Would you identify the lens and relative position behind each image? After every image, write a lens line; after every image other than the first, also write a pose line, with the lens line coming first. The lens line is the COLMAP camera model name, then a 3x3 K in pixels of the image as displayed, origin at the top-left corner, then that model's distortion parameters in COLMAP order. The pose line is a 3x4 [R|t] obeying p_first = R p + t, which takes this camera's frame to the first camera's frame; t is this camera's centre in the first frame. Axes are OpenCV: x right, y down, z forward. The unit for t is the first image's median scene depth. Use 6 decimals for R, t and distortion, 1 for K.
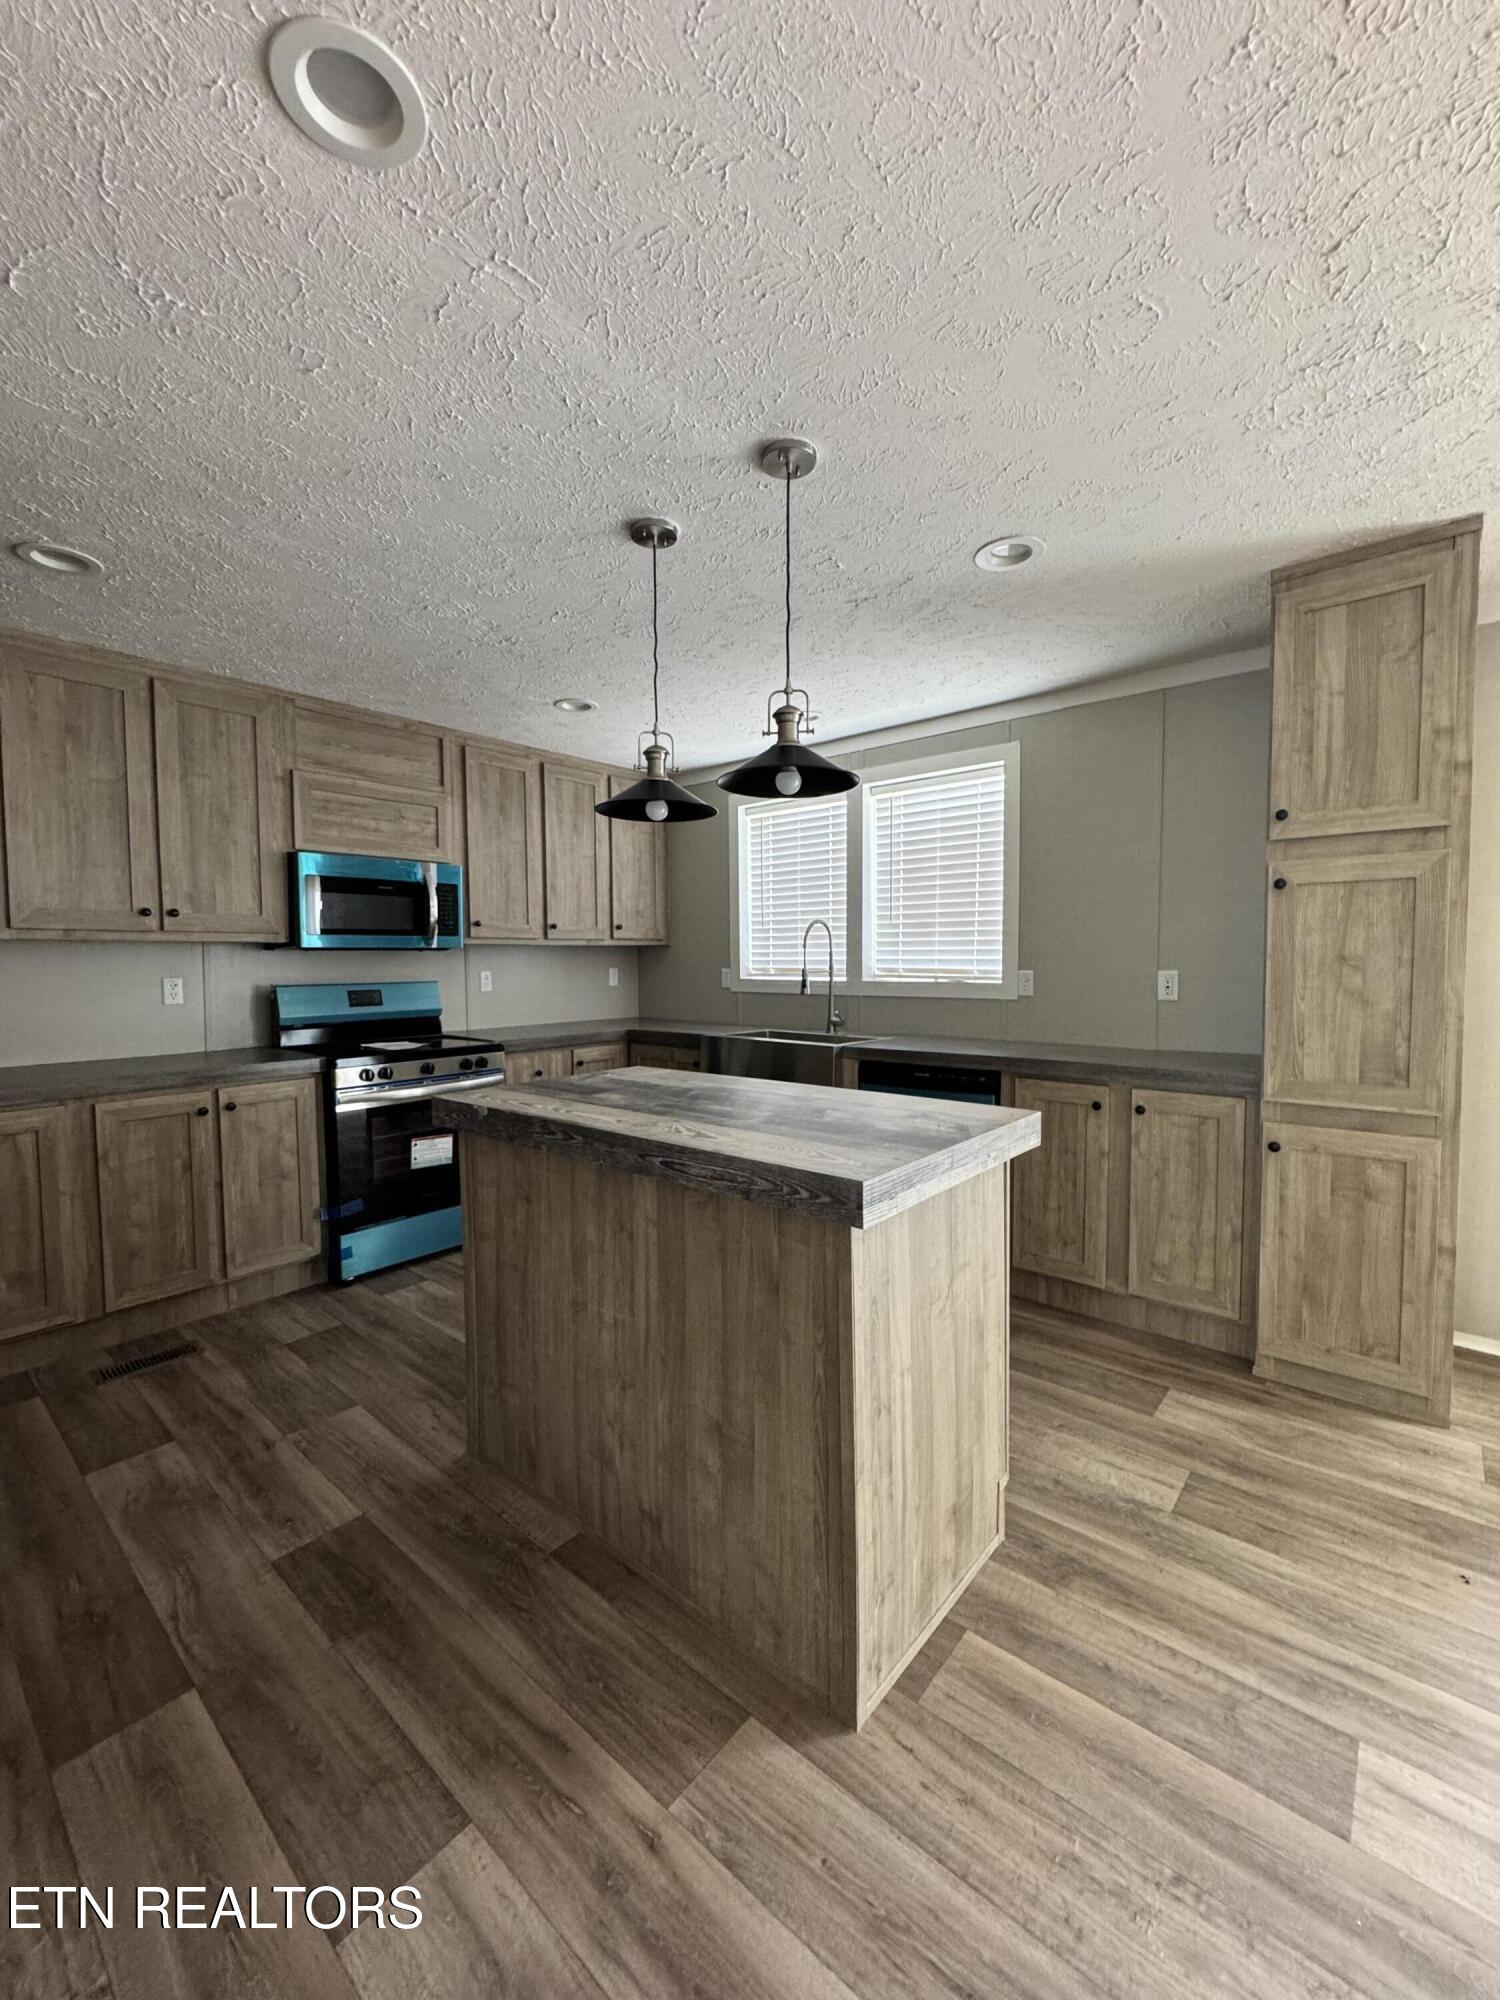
lens RADIAL K [[795.5, 0, 749.7], [0, 795.5, 1004.0], [0, 0, 1]] dist [-0.005836, 0.000875]
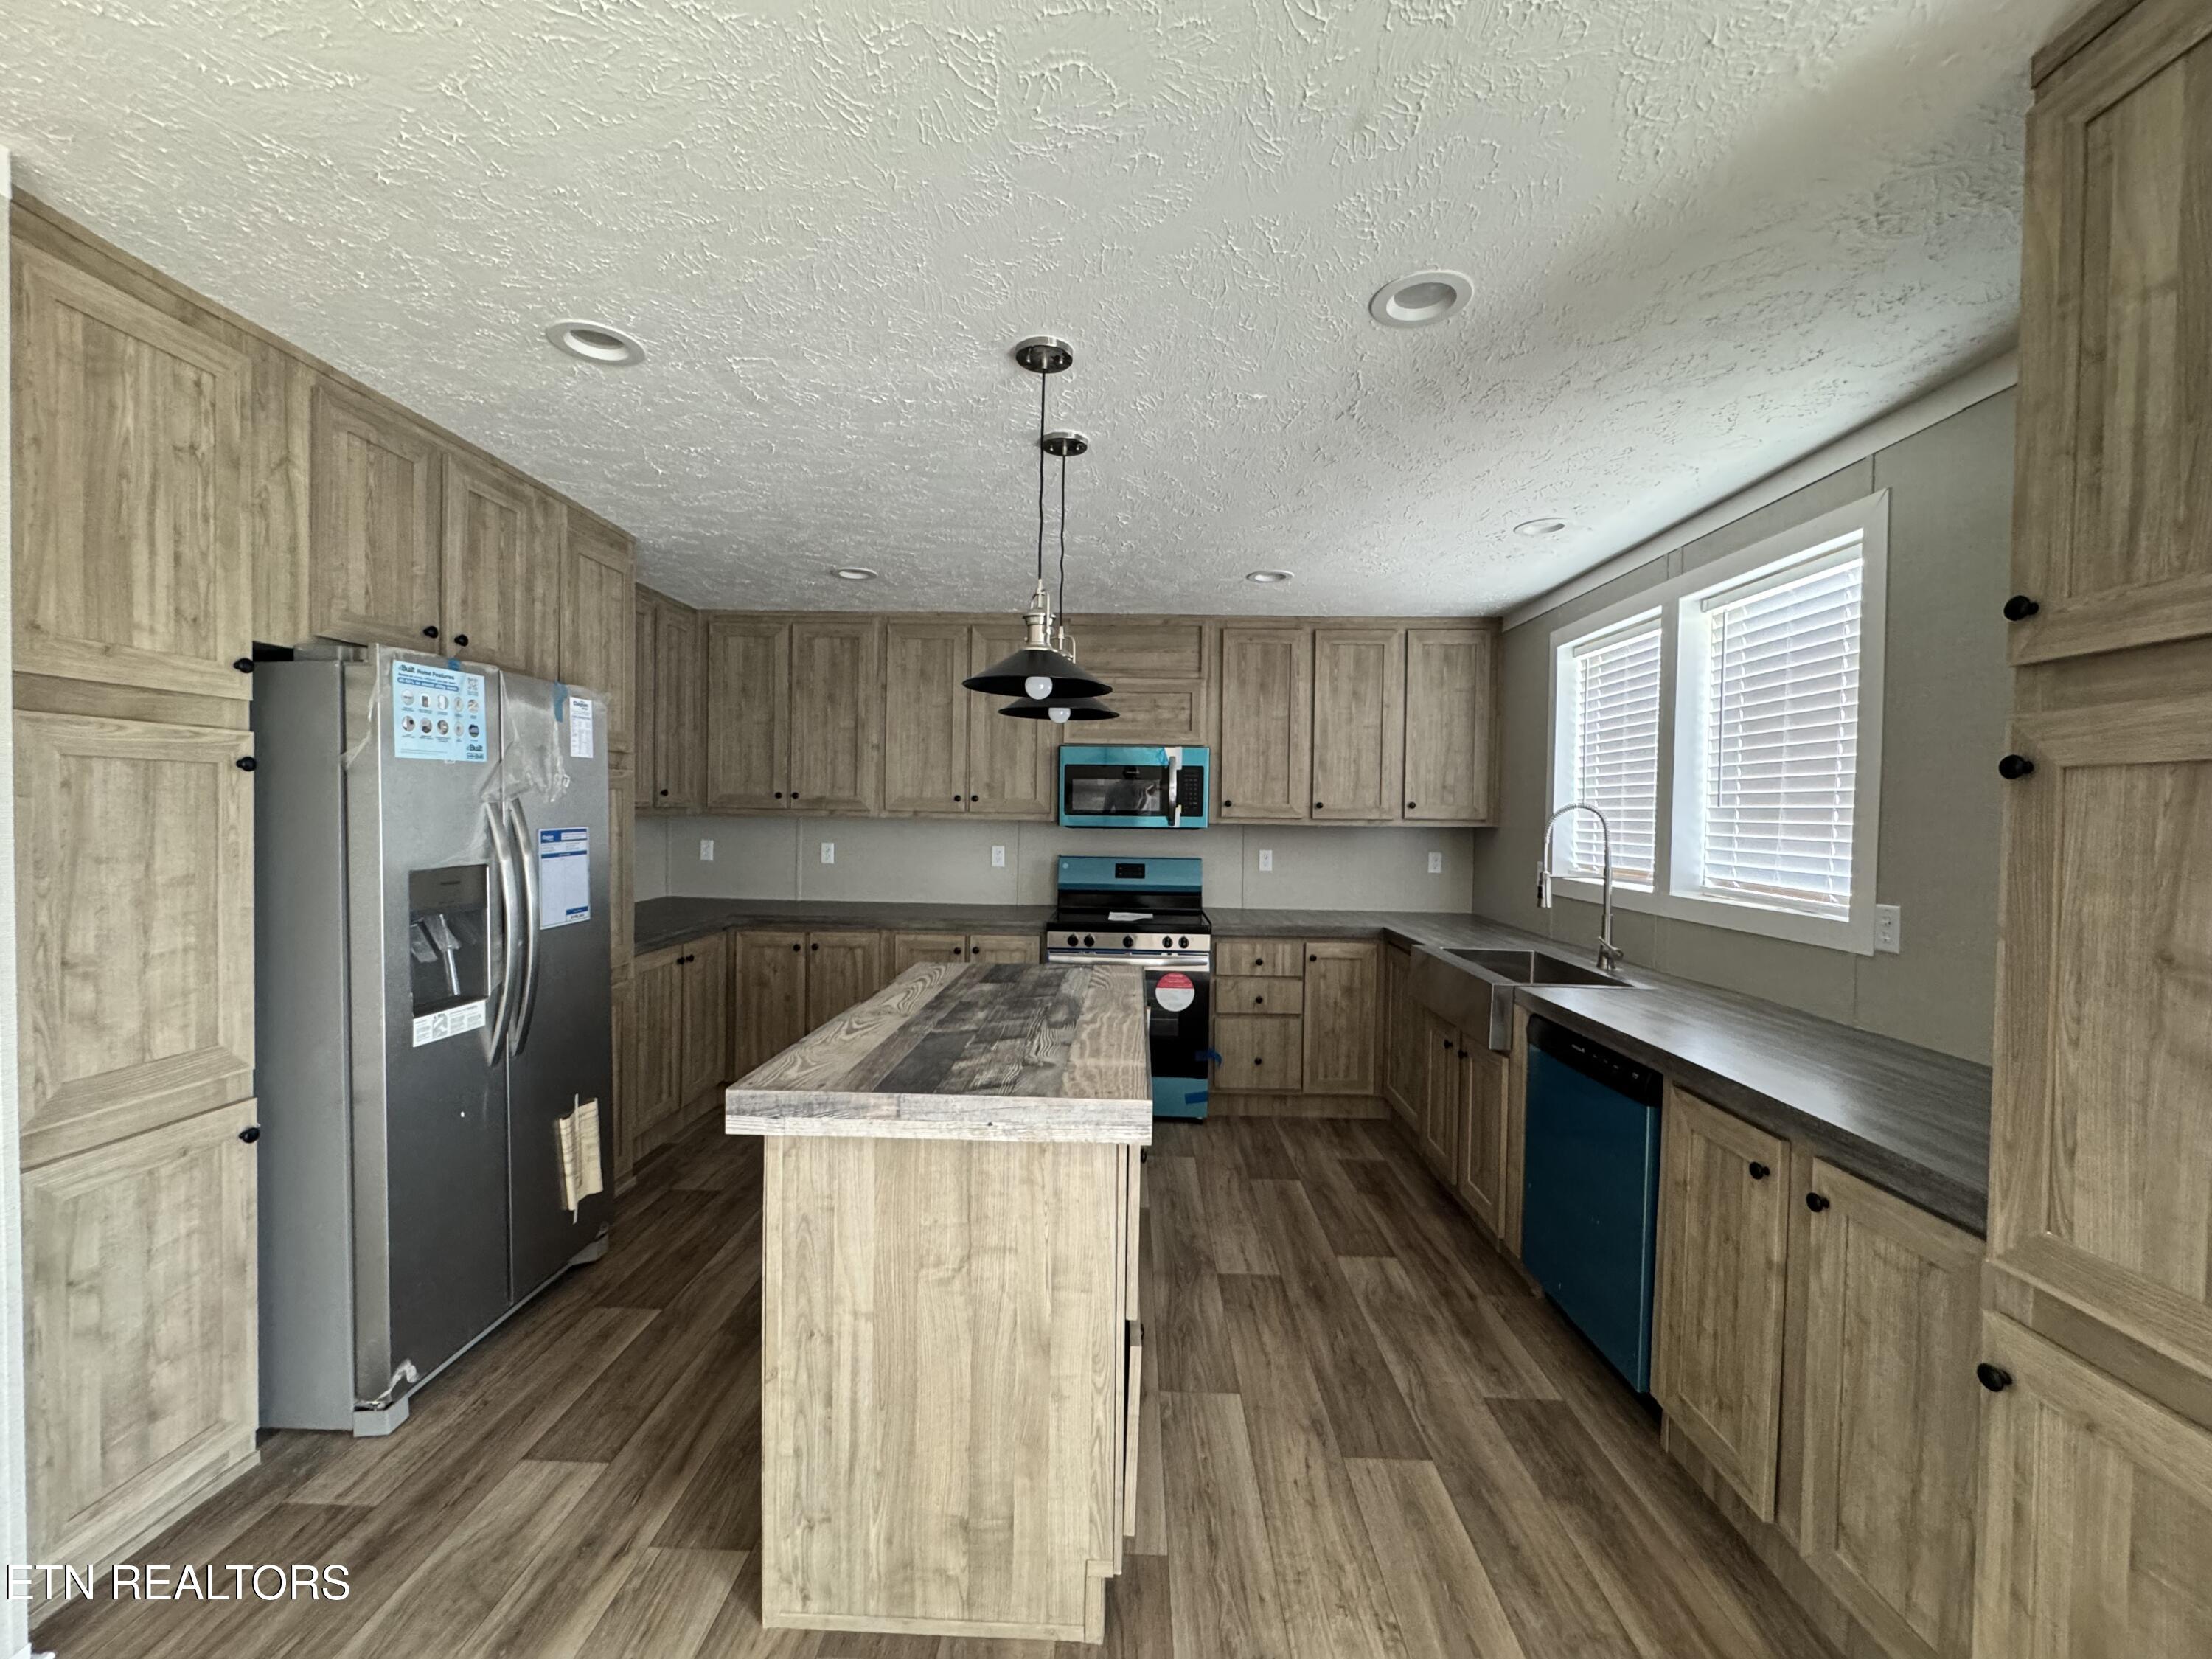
lens RADIAL K [[879.9, 0, 1106.8], [0, 879.9, 829.9], [0, 0, 1]] dist [-0.005836, 0.000875]
pose [[0.630620, 0.032458, -0.775412, 0.555842], [-0.064425, 0.997866, -0.010625, -0.061634], [0.773413, 0.056657, 0.631366, 0.245403]]
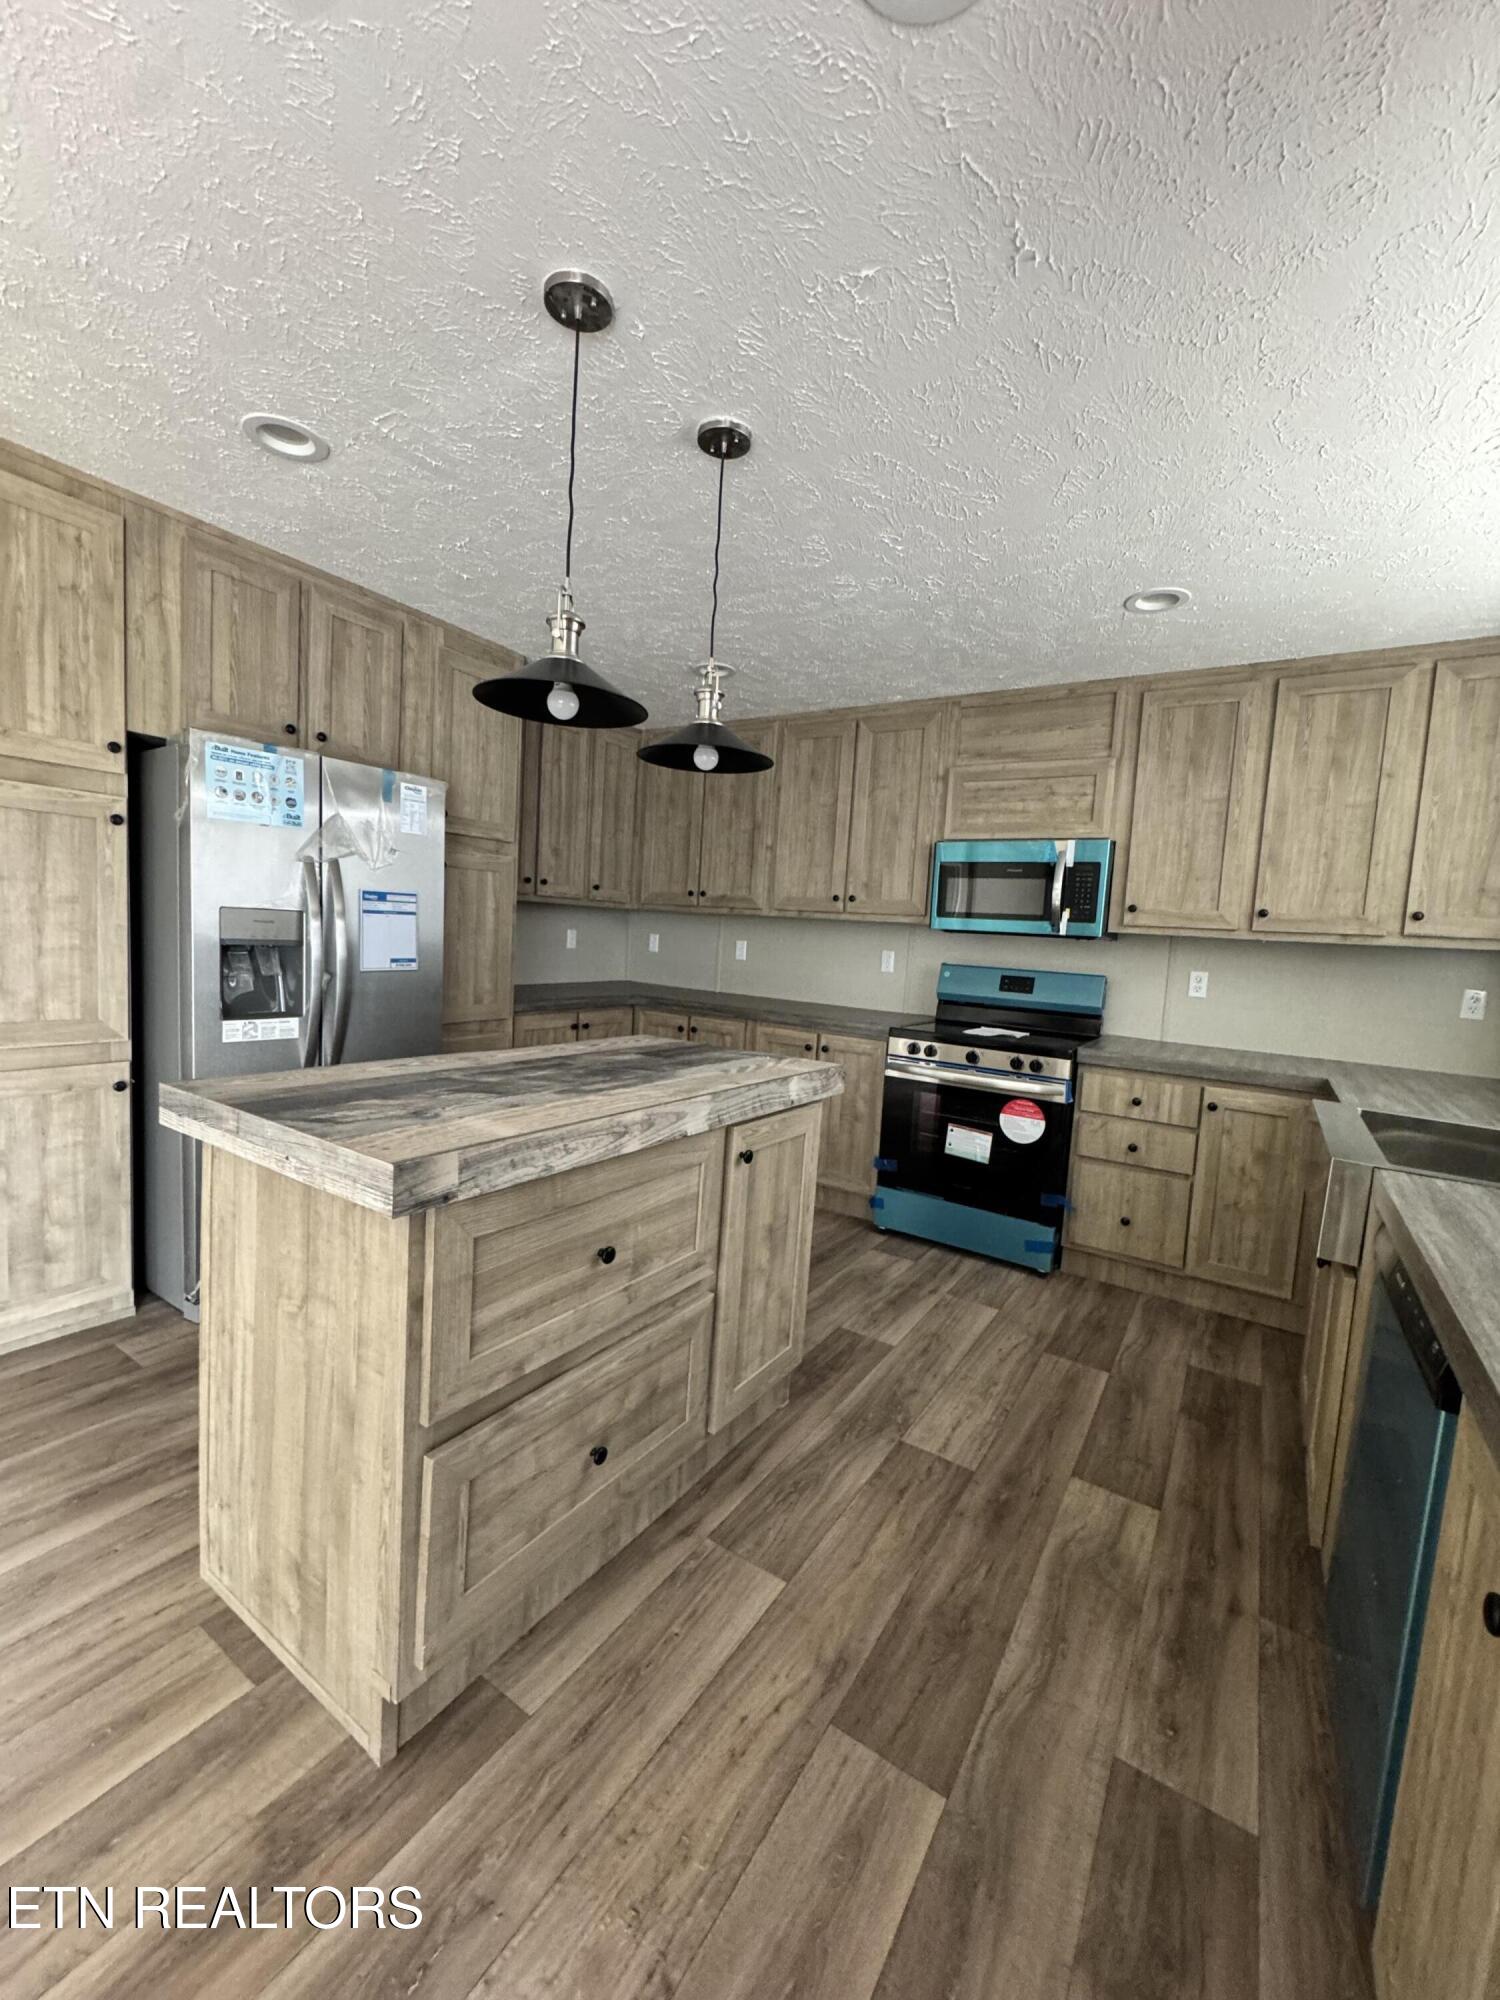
lens RADIAL K [[795.5, 0, 750.9], [0, 795.5, 1003.2], [0, 0, 1]] dist [-0.005836, 0.000875]
pose [[0.135519, 0.103077, -0.985398, 0.558582], [-0.117522, 0.989224, 0.087315, -0.039539], [0.983780, 0.103973, 0.146173, 0.664922]]
